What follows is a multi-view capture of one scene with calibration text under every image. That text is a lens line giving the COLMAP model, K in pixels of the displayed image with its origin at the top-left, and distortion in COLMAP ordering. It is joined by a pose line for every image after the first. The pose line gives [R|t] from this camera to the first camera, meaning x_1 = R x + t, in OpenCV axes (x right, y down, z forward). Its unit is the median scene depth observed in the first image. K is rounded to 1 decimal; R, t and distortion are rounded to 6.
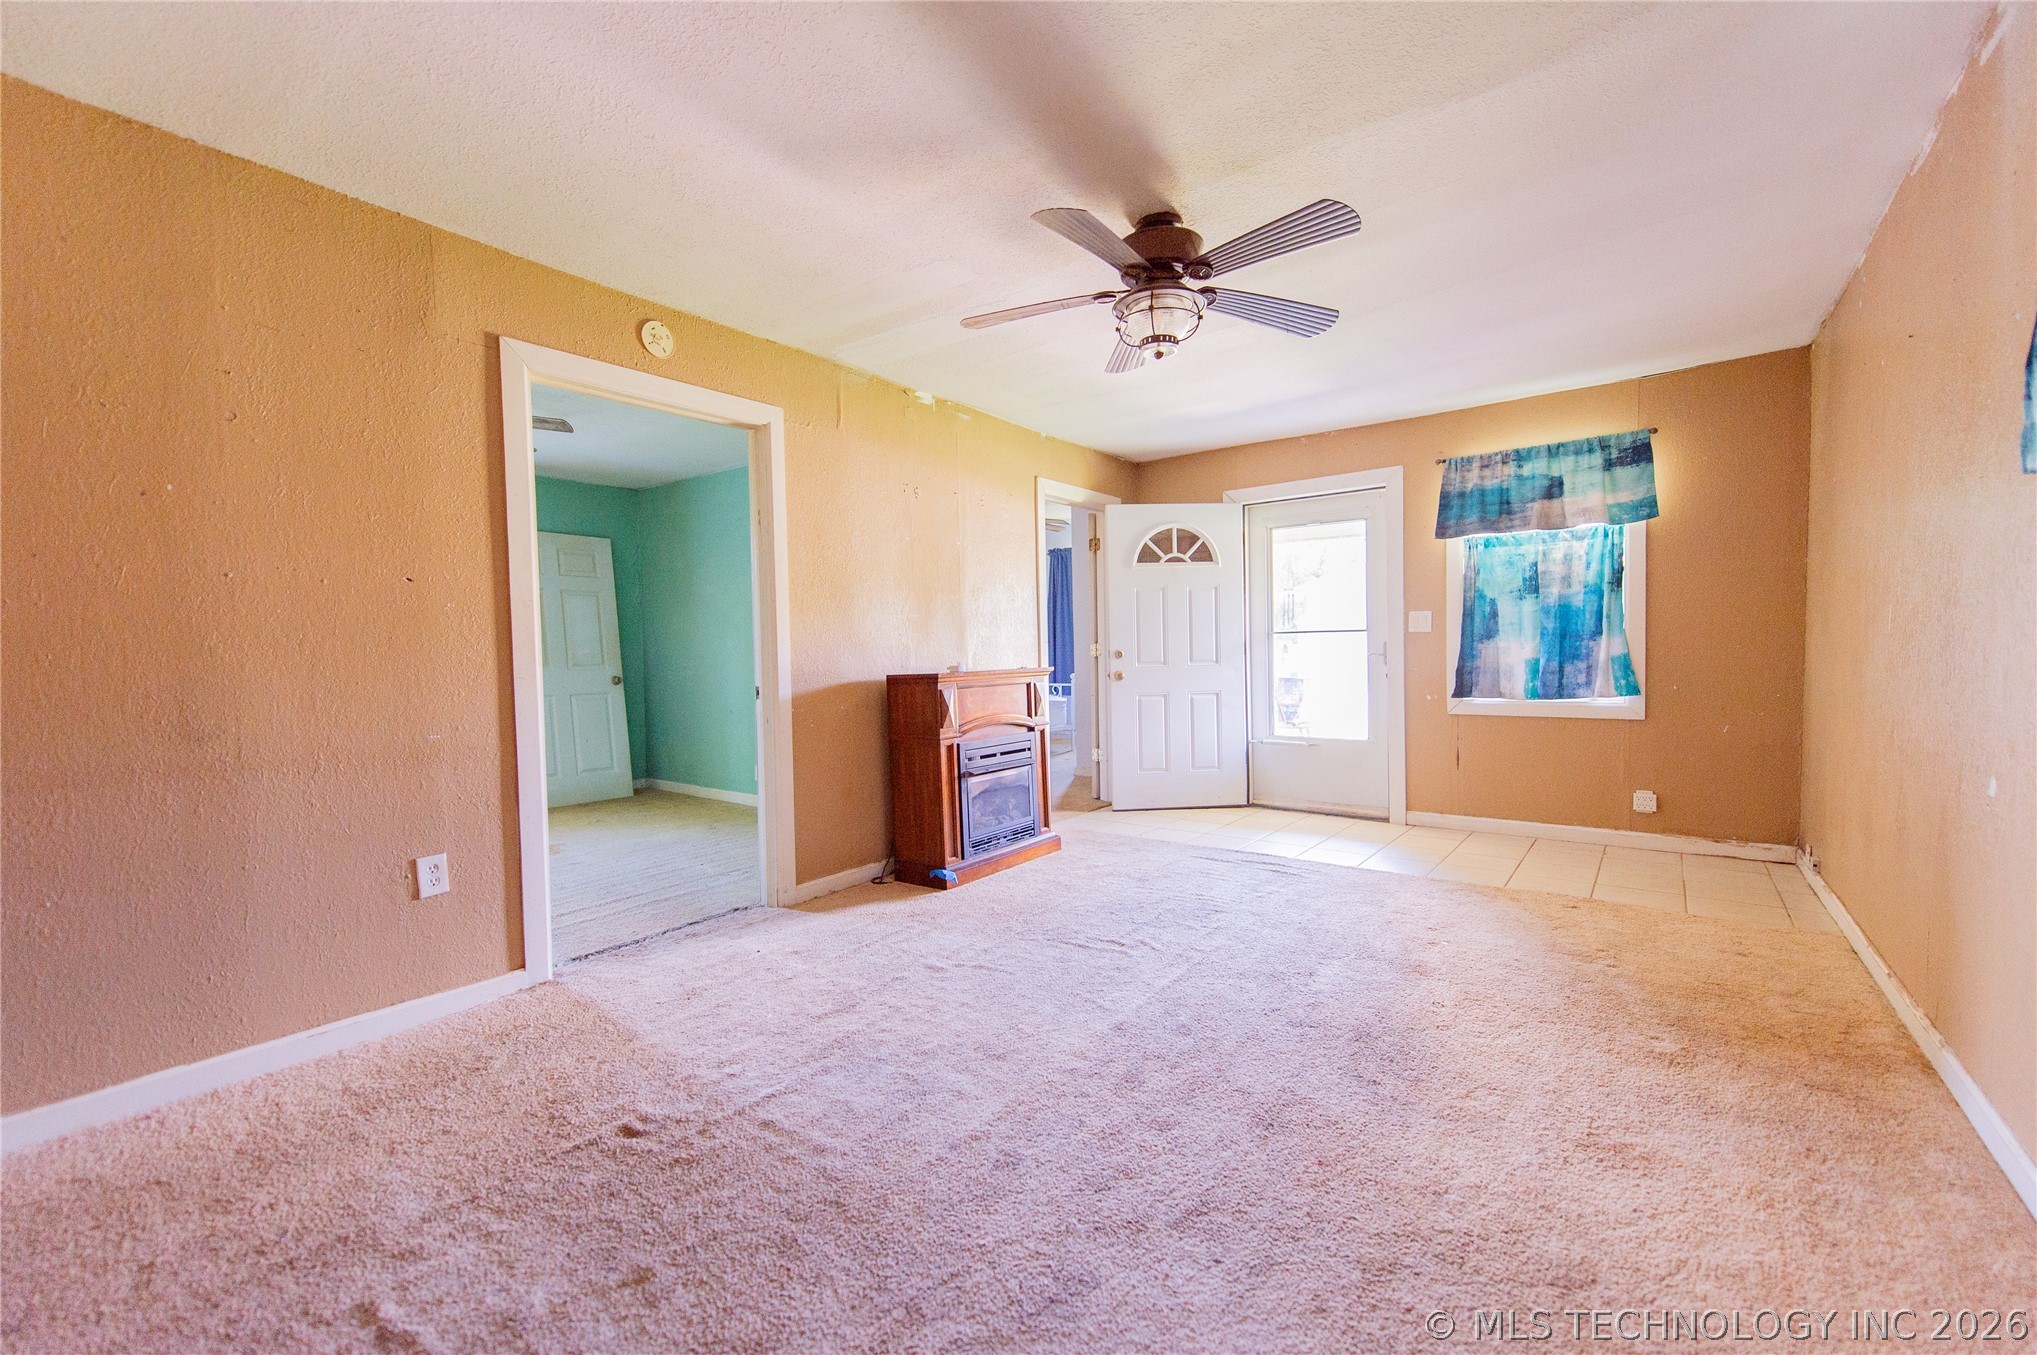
lens RADIAL K [[821.6, 0, 1029.4], [0, 821.6, 671.7], [0, 0, 1]] dist [0.003723, -0.000355]
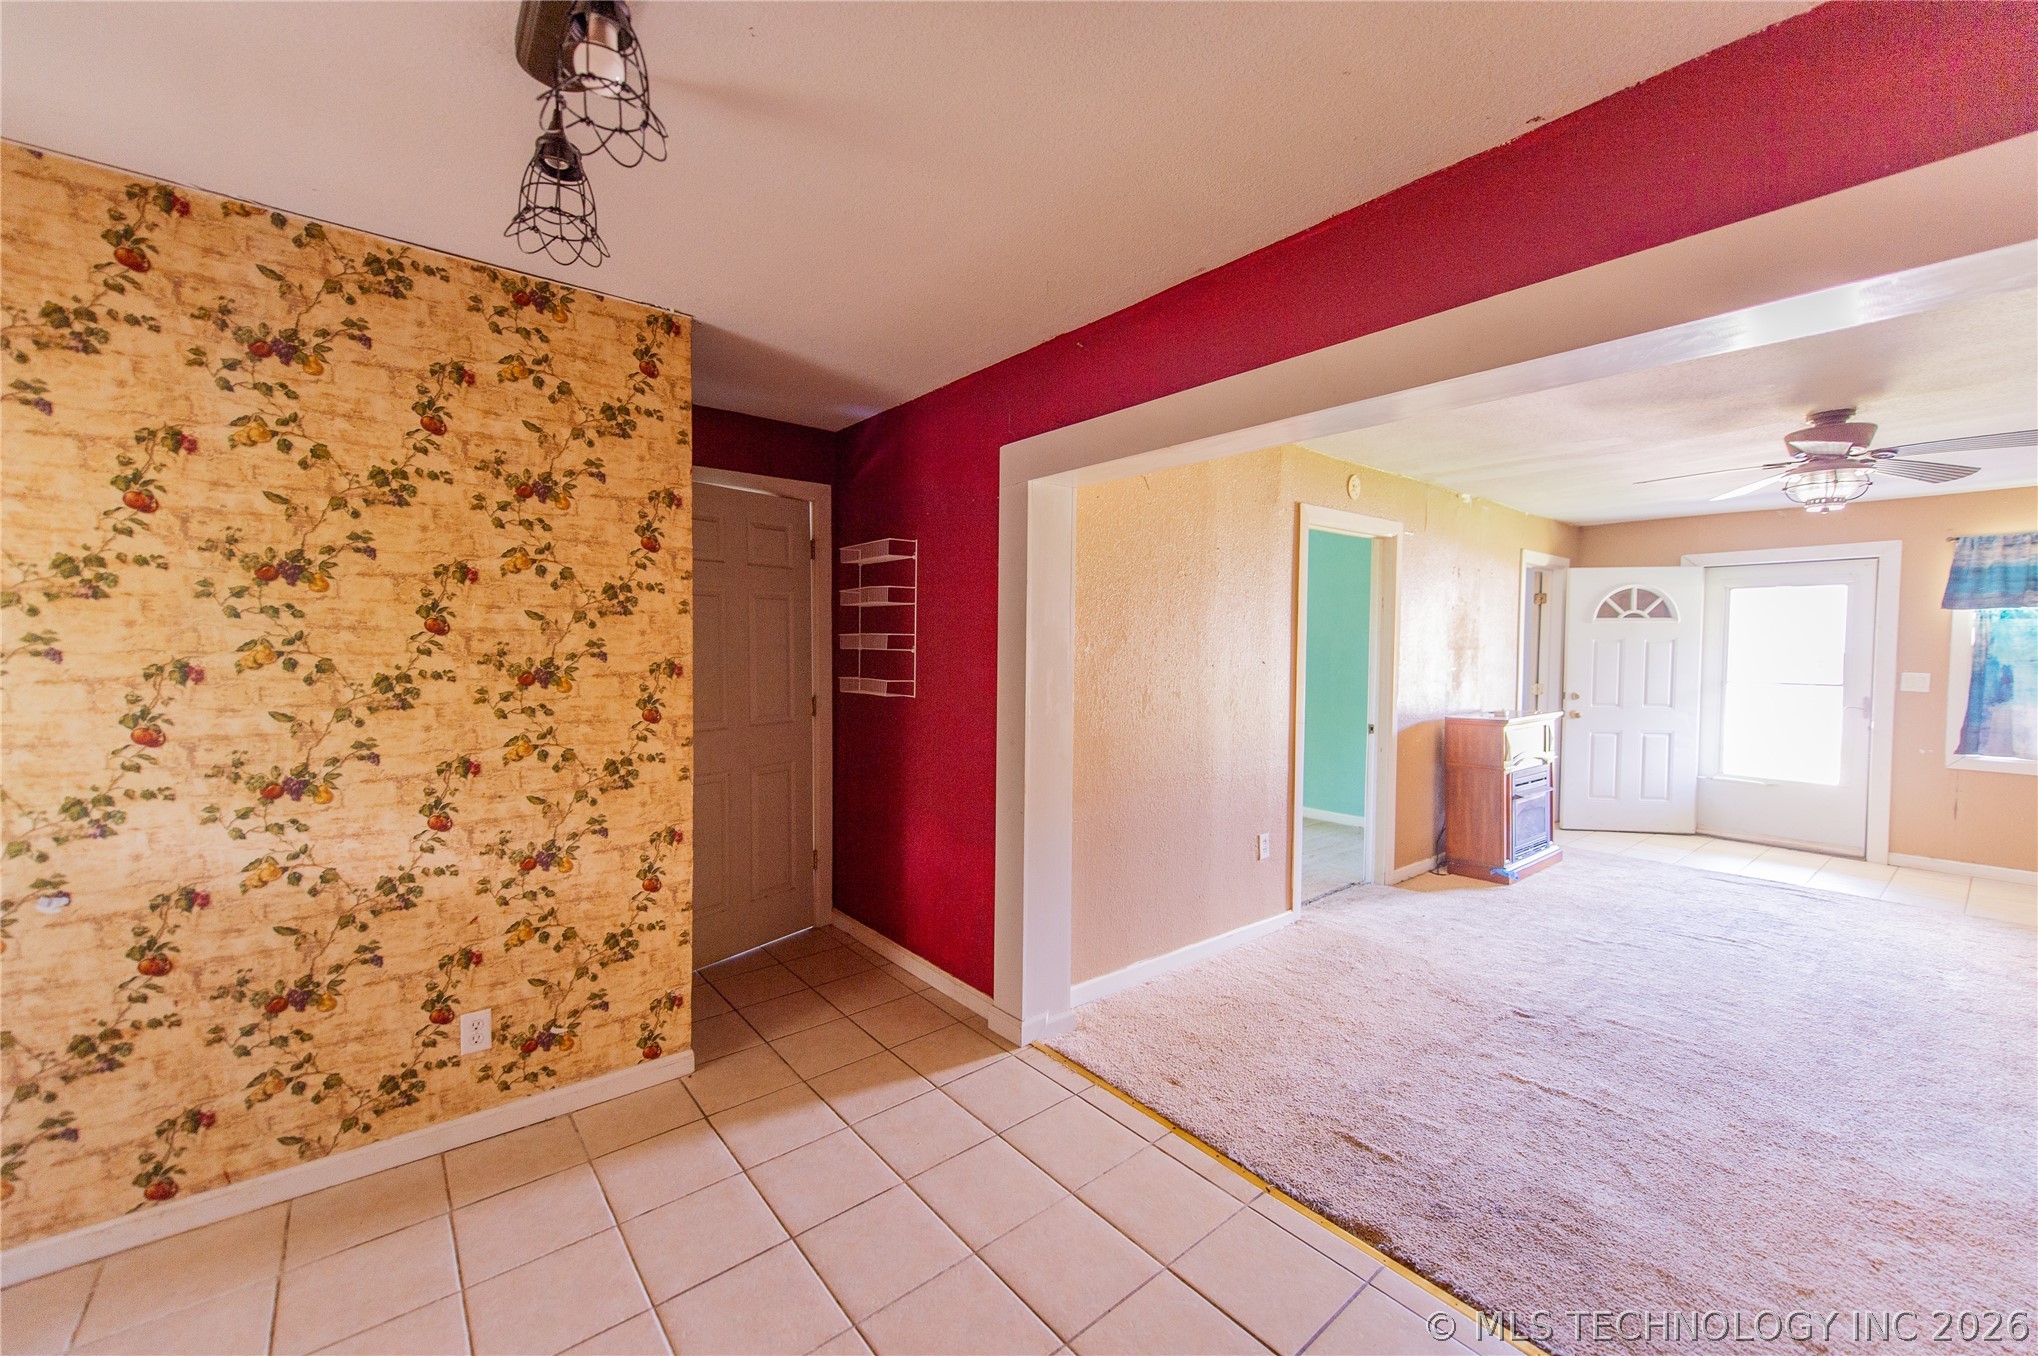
lens RADIAL K [[791.9, 0, 1018.5], [0, 791.9, 669.3], [0, 0, 1]] dist [0.000747, -0.000731]
pose [[0.969876, 0.034038, -0.241209, -0.558322], [-0.032413, 0.999417, 0.010701, -0.064935], [0.241432, -0.002560, 0.970414, -0.407827]]
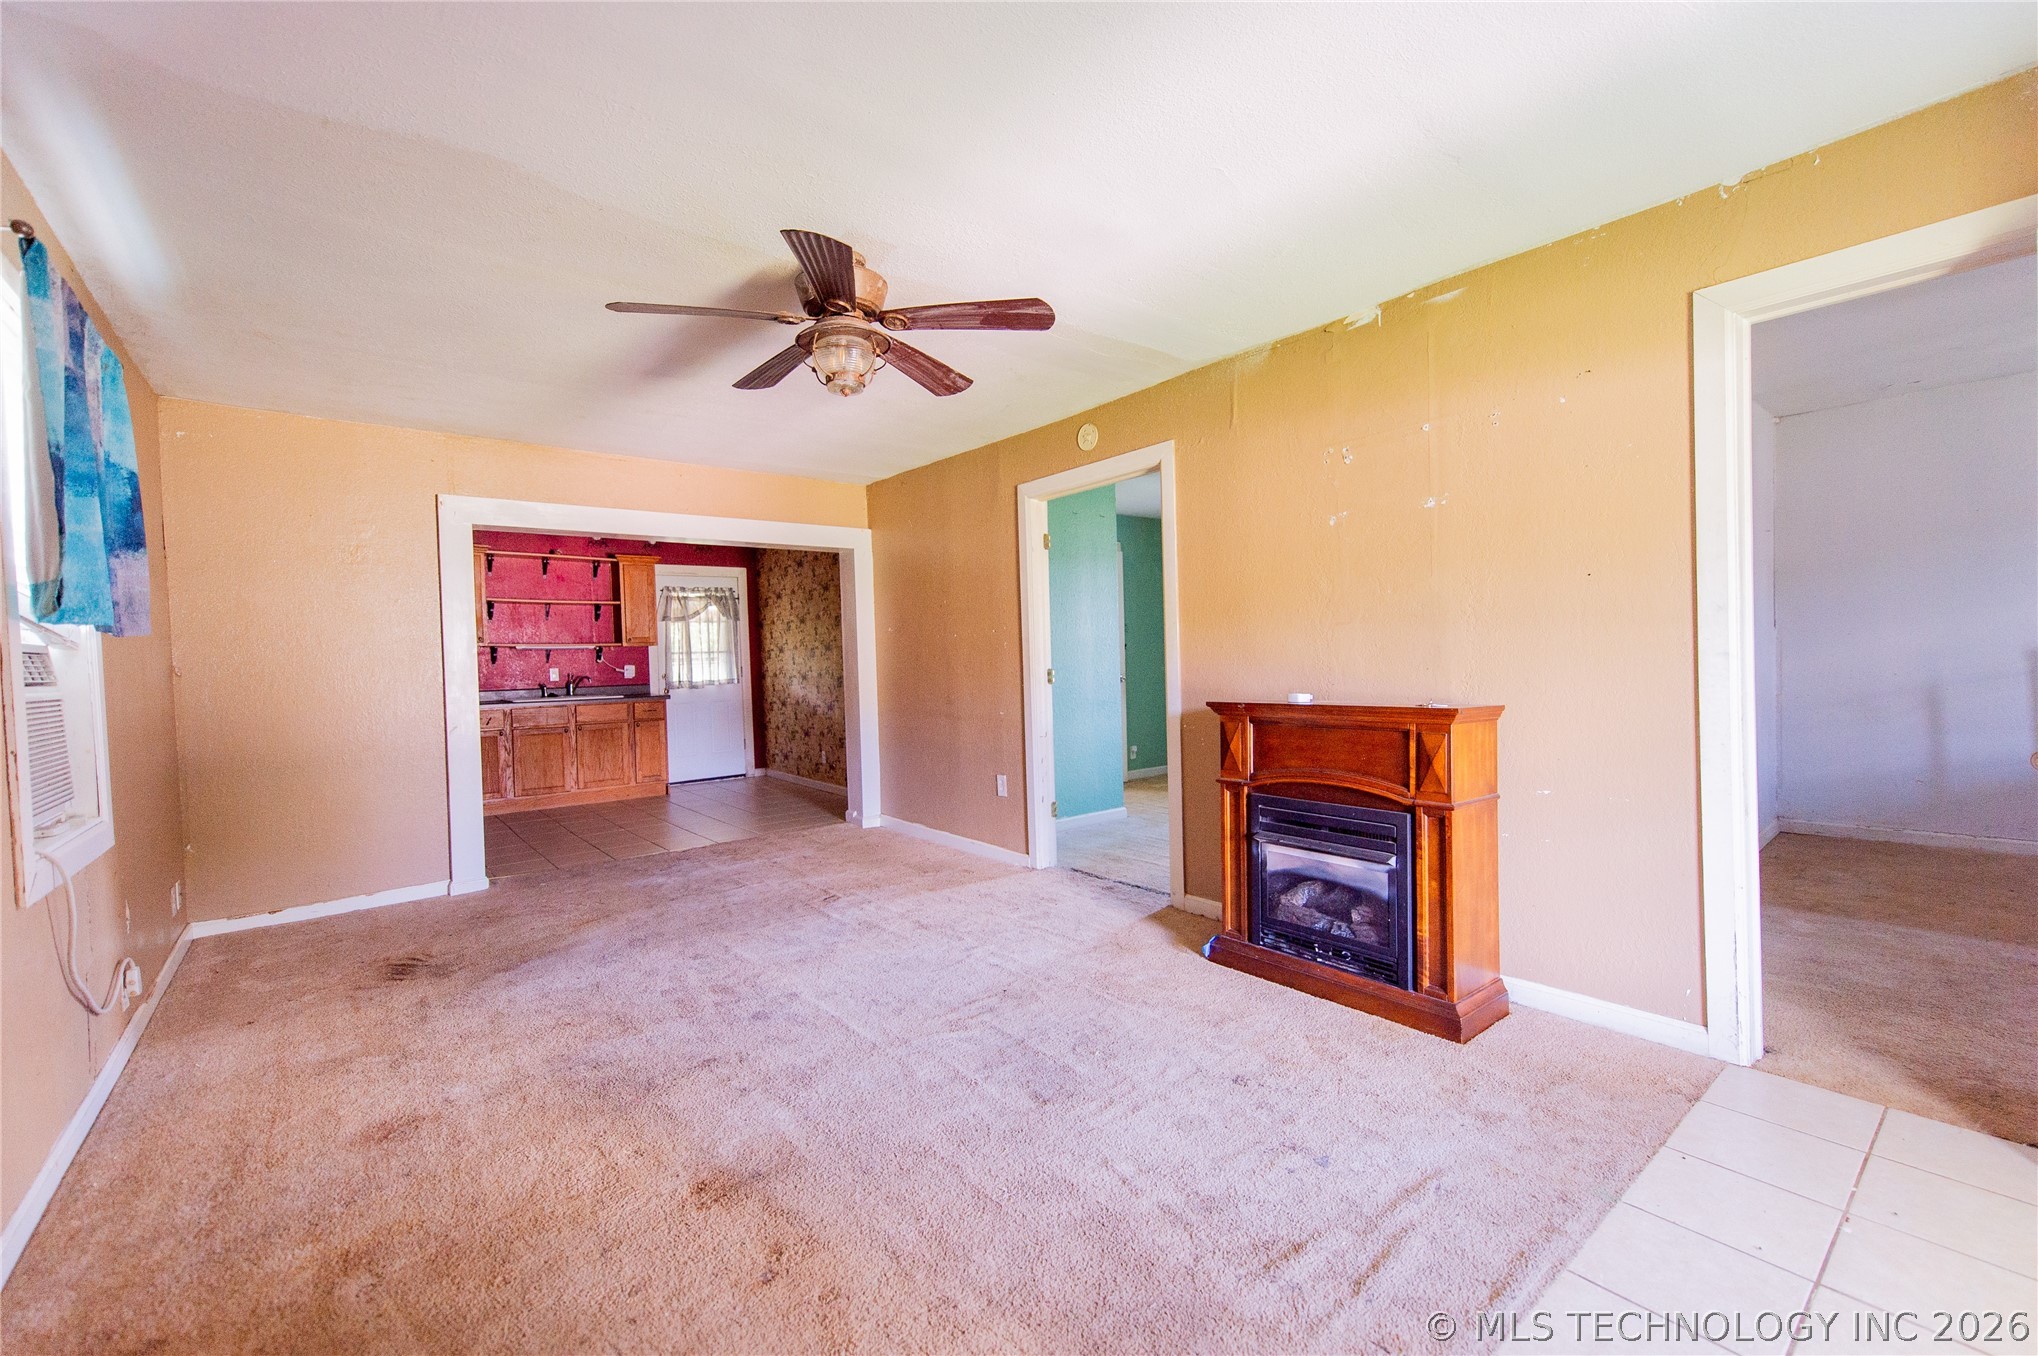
lens RADIAL K [[834.3, 0, 1005.7], [0, 834.3, 680.3], [0, 0, 1]] dist [0.001270, -0.000125]
pose [[-0.245787, 0.055398, -0.967740, 0.755754], [0.006271, 0.998436, 0.055562, -0.068908], [0.969304, 0.007587, -0.245750, 0.997035]]
